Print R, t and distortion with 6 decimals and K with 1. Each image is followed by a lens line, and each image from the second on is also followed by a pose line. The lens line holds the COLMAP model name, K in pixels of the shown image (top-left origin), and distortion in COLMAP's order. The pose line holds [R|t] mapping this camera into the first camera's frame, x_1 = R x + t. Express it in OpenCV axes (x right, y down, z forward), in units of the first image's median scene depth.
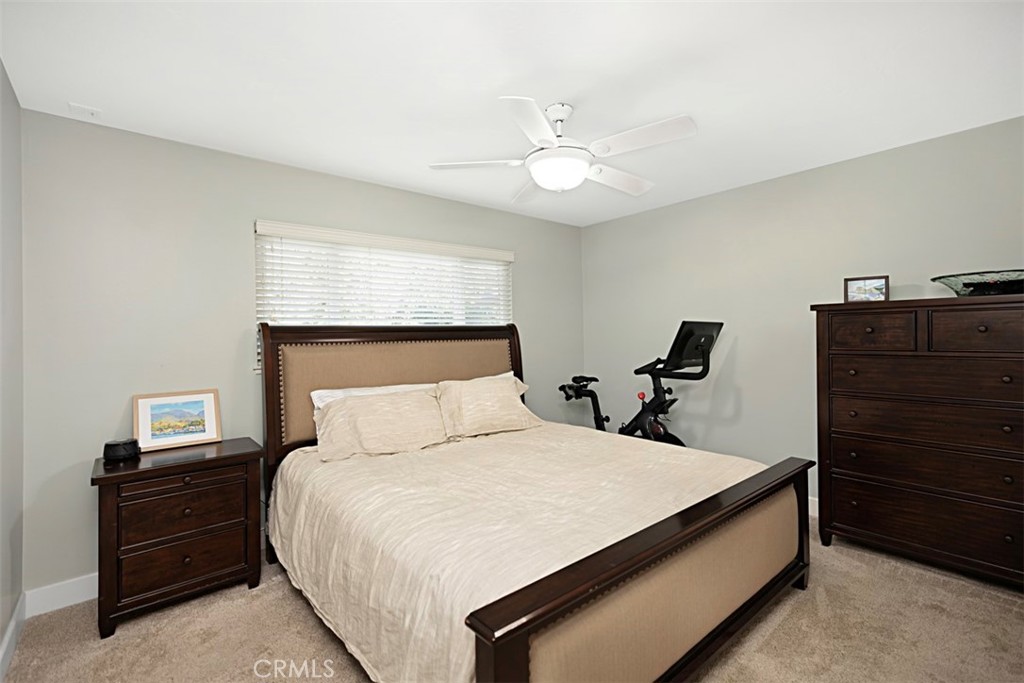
lens RADIAL K [[461.0, 0, 508.3], [0, 461.0, 336.5], [0, 0, 1]] dist [0.006892, 0.000061]
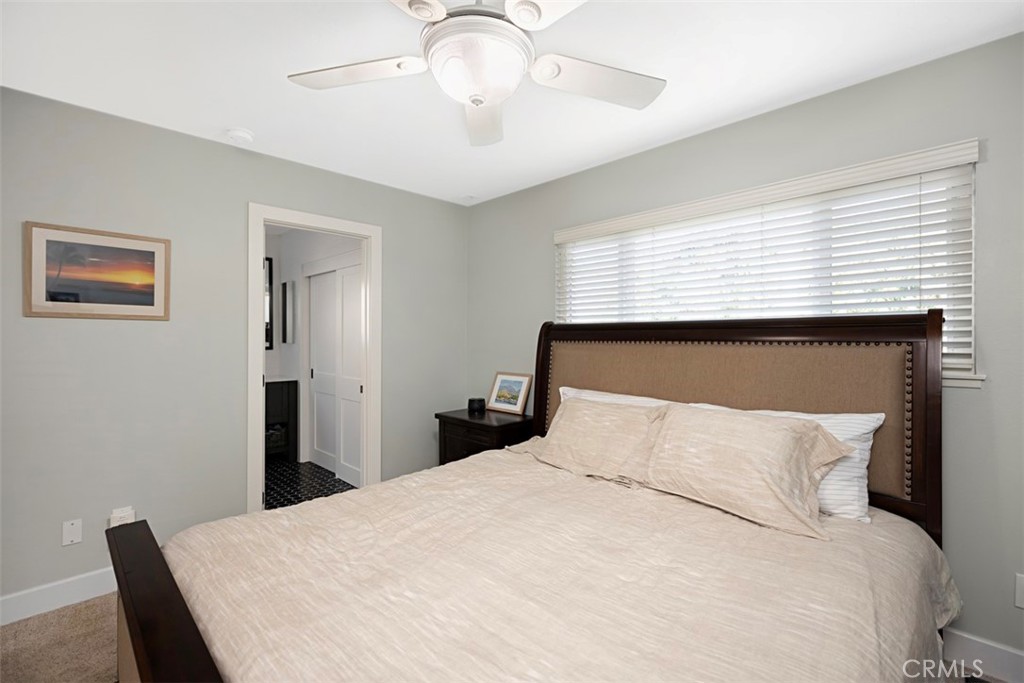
lens RADIAL K [[461.0, 0, 508.3], [0, 461.0, 339.3], [0, 0, 1]] dist [0.006892, 0.000061]
pose [[0.064830, 0.022897, -0.997634, 0.533760], [-0.004293, 0.999734, 0.022666, -0.009421], [0.997887, 0.002813, 0.064911, 0.729512]]
